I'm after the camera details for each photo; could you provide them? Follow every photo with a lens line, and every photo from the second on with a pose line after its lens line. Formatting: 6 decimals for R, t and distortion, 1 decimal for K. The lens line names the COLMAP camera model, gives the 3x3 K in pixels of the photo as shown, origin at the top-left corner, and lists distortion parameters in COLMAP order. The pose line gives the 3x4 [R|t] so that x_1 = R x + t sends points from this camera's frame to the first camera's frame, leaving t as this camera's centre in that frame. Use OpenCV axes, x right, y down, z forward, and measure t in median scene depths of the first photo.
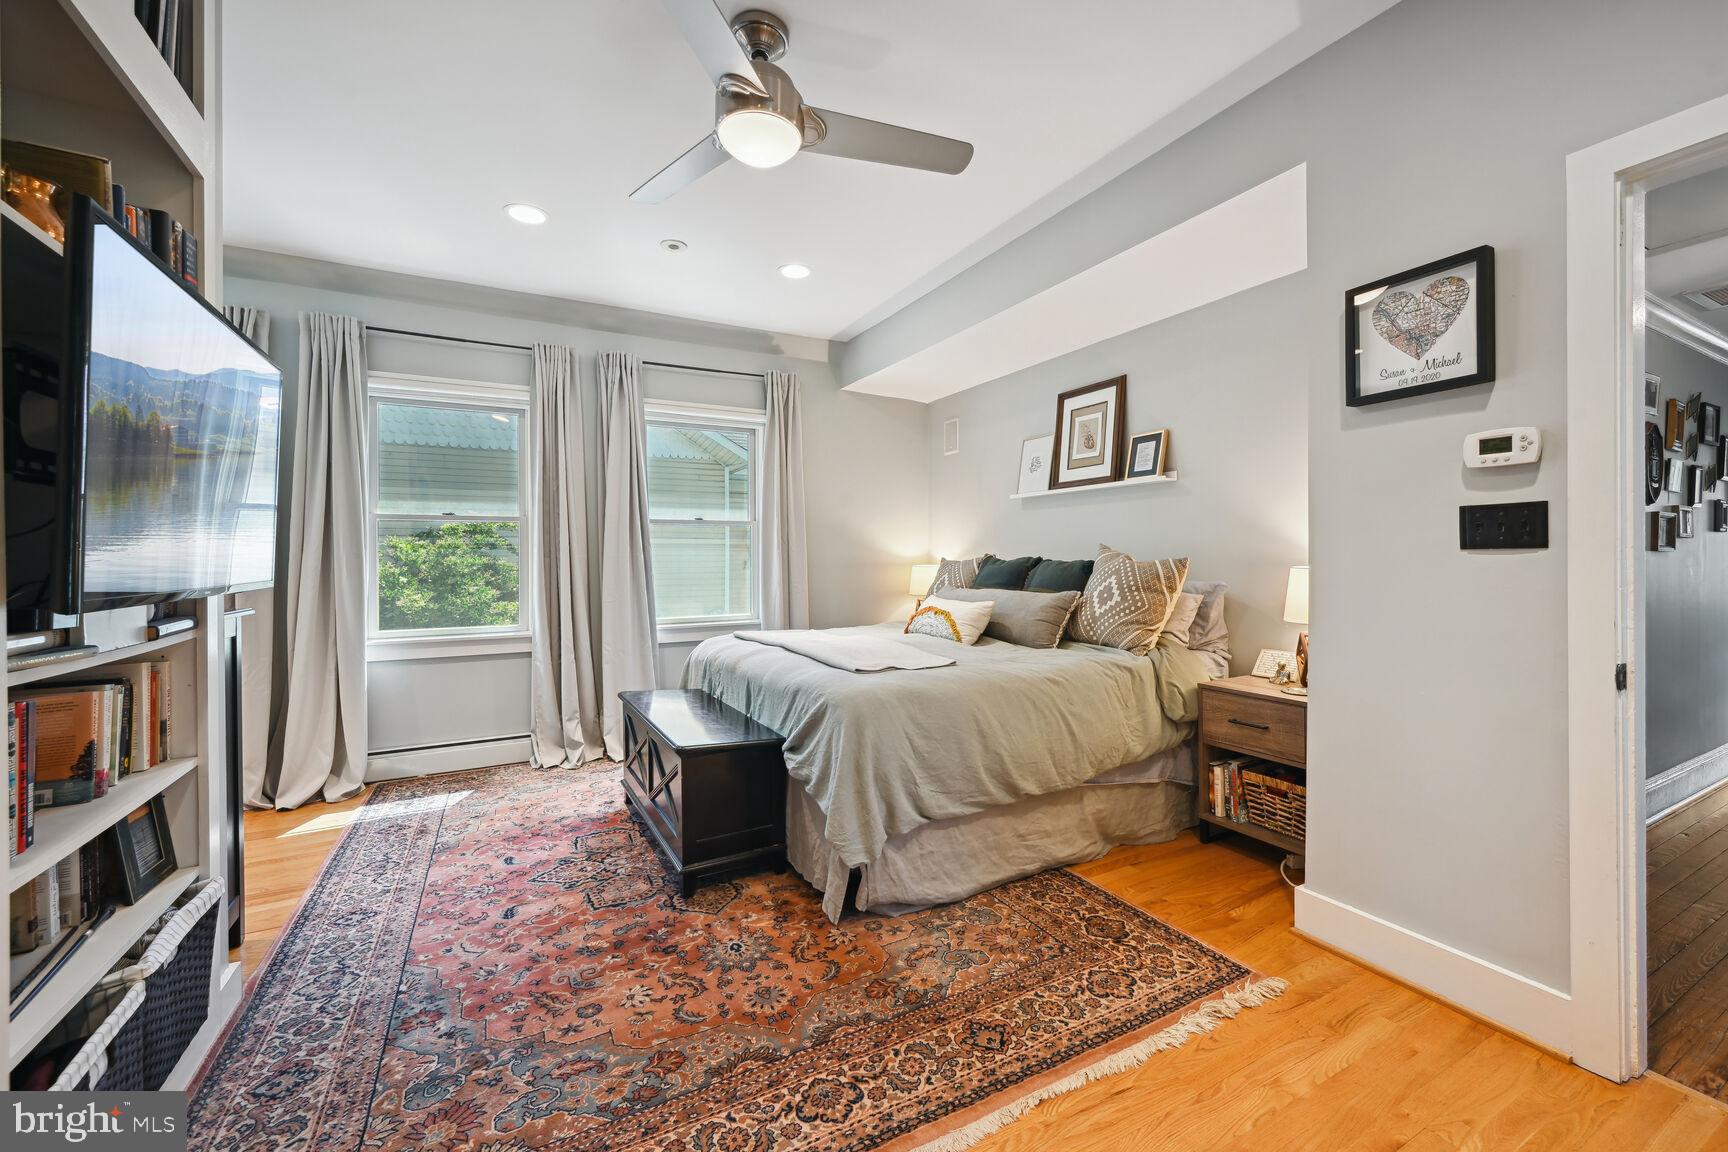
lens RADIAL K [[698.0, 0, 867.8], [0, 698.0, 571.0], [0, 0, 1]] dist [0.001851, 0.000343]
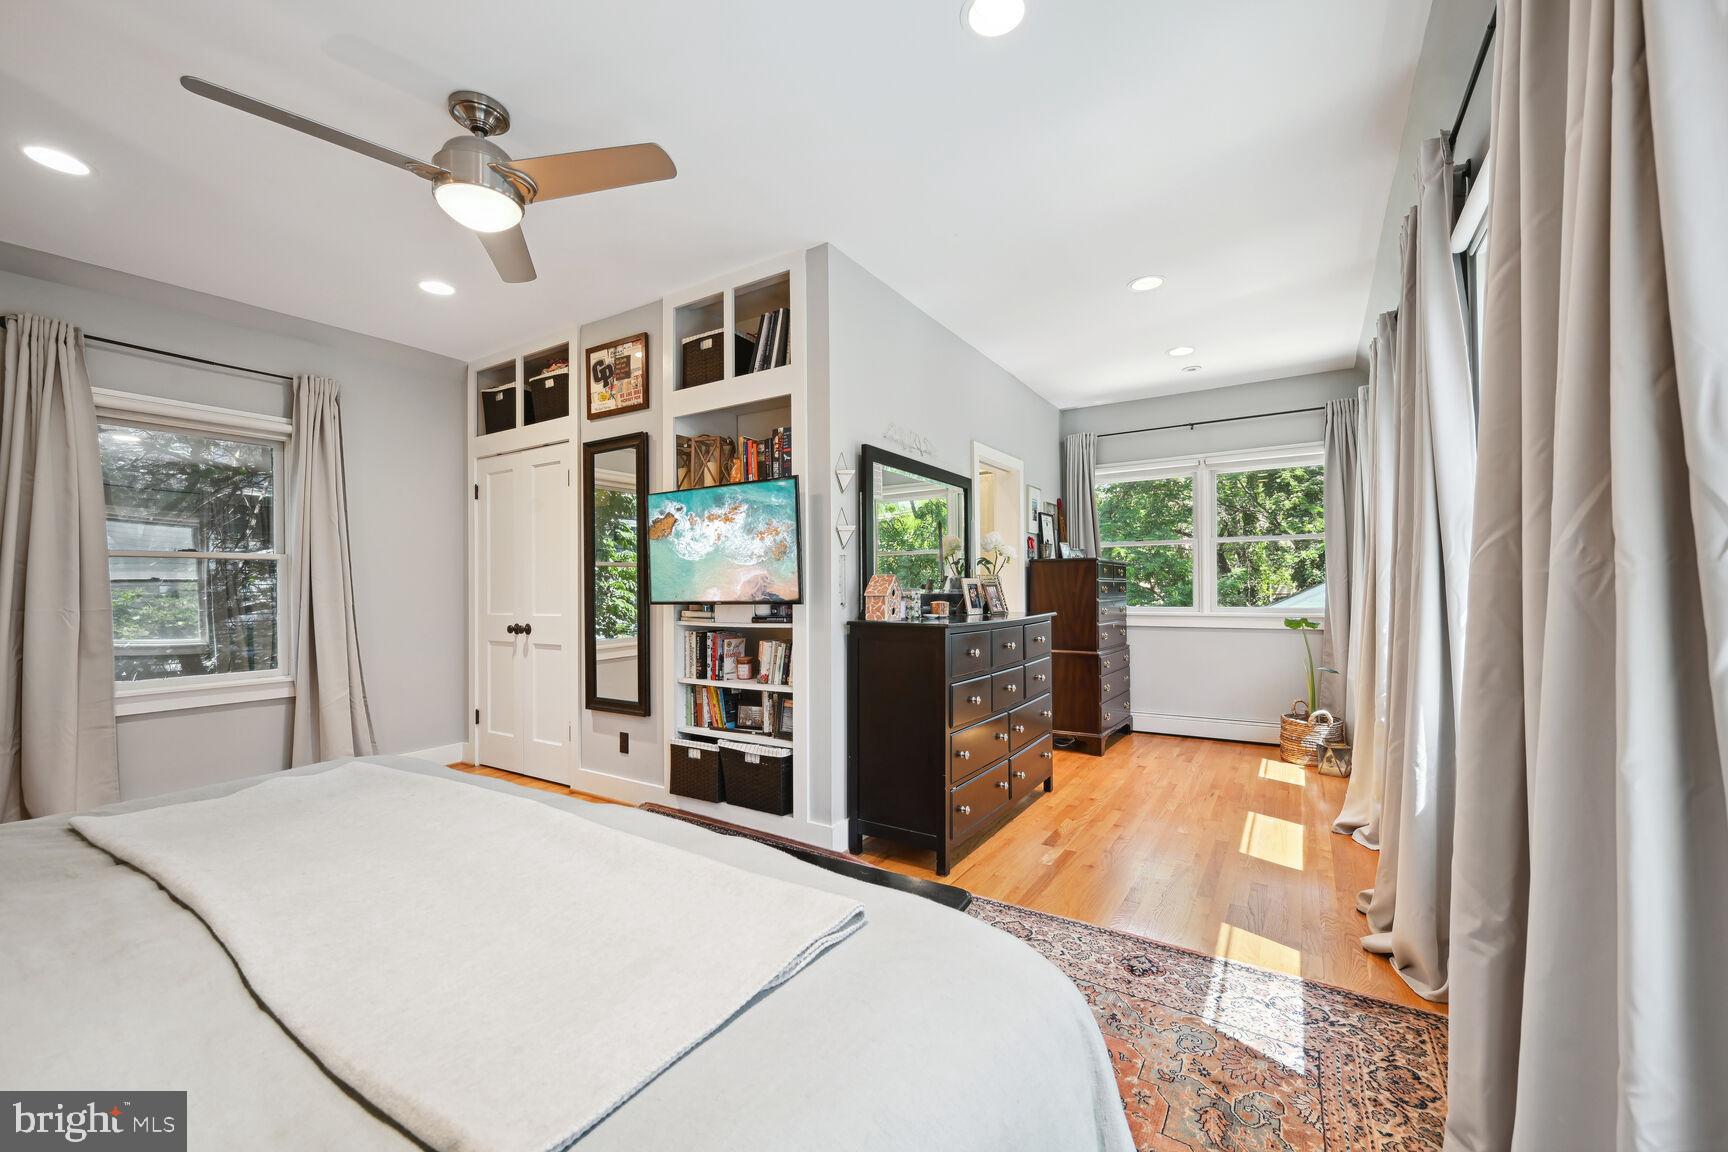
lens RADIAL K [[698.7, 0, 869.5], [0, 698.7, 554.7], [0, 0, 1]] dist [0.000752, 0.000131]
pose [[-0.871674, -0.012143, -0.489937, -0.087074], [0.007148, 0.999272, -0.037485, -0.018063], [0.490035, -0.036176, -0.870952, 1.441189]]
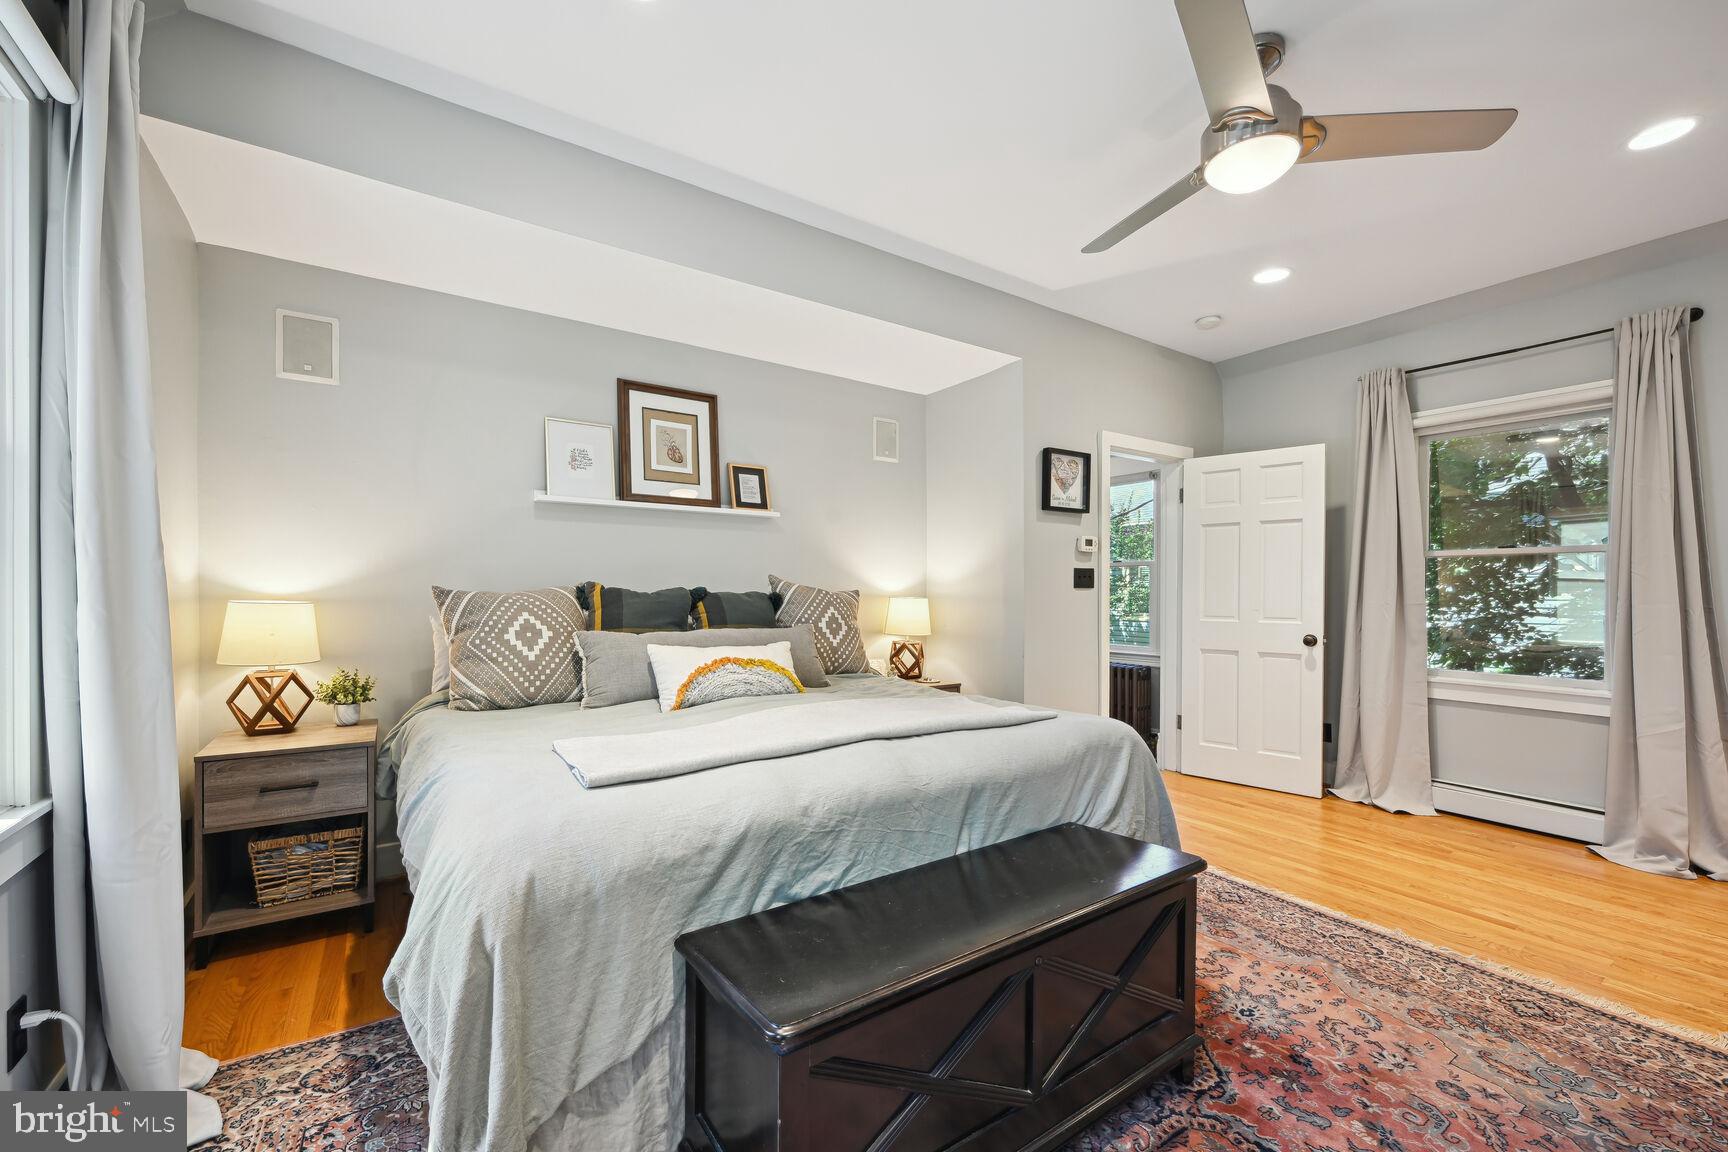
lens RADIAL K [[682.4, 0, 861.2], [0, 682.4, 617.6], [0, 0, 1]] dist [-0.000318, -0.000242]
pose [[-0.091473, -0.036476, 0.995139, -0.675519], [0.011529, 0.999223, 0.037686, -0.015222], [-0.995741, 0.014920, -0.090981, 1.045354]]
